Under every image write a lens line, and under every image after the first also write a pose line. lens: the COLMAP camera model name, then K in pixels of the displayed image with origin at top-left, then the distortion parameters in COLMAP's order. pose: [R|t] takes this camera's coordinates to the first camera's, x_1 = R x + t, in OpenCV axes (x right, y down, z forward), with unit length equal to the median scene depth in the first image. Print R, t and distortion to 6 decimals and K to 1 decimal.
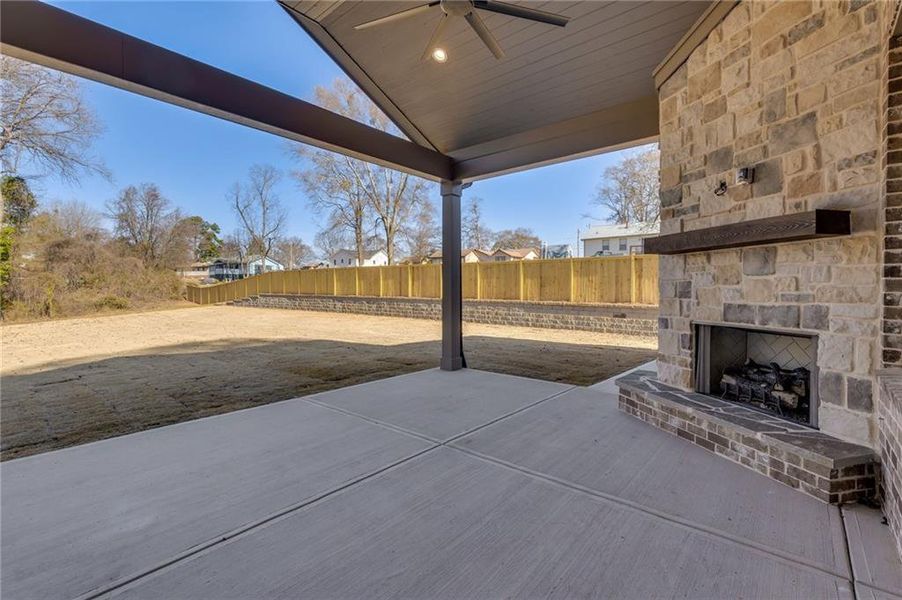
lens RADIAL K [[407.7, 0, 447.2], [0, 407.7, 290.3], [0, 0, 1]] dist [0.010947, -0.001370]
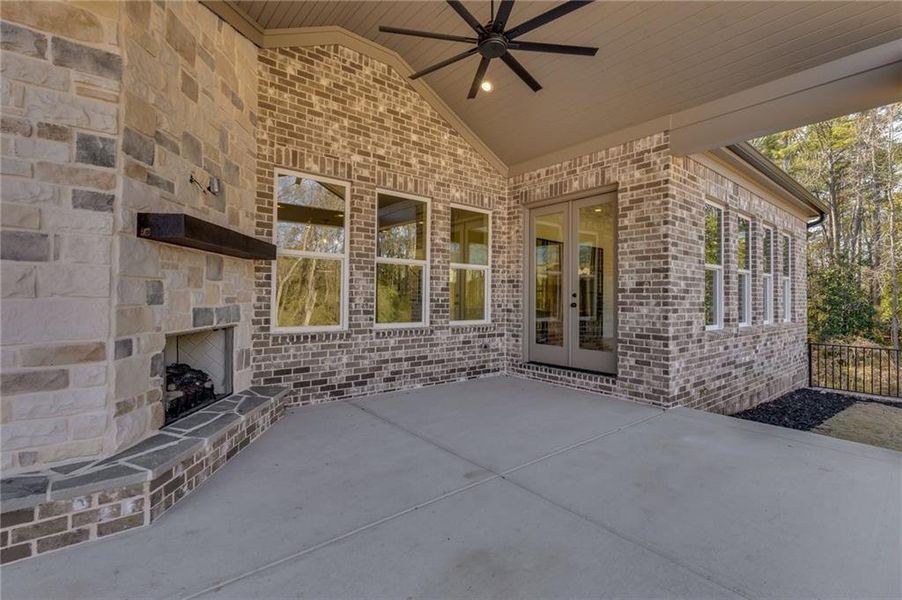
lens RADIAL K [[407.7, 0, 450.5], [0, 407.7, 292.3], [0, 0, 1]] dist [0.010947, -0.001370]
pose [[-0.986322, -0.016237, 0.164026, -0.046184], [-0.018442, 0.999759, -0.011931, -0.003233], [-0.163792, -0.014793, -0.986384, 1.867316]]
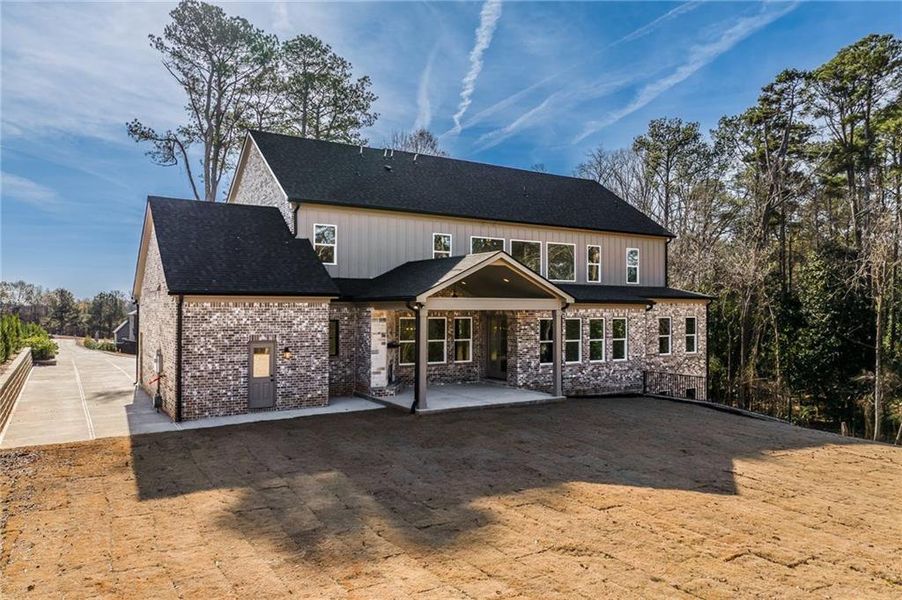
lens RADIAL K [[638.8, 0, 451.0], [0, 638.8, 299.8], [0, 0, 1]] dist [-0.038138, -0.000151]
pose [[-0.959366, -0.008395, 0.282041, -1.830151], [-0.011664, 0.999883, -0.009913, -0.545482], [-0.281925, -0.012800, -0.959351, 7.352528]]
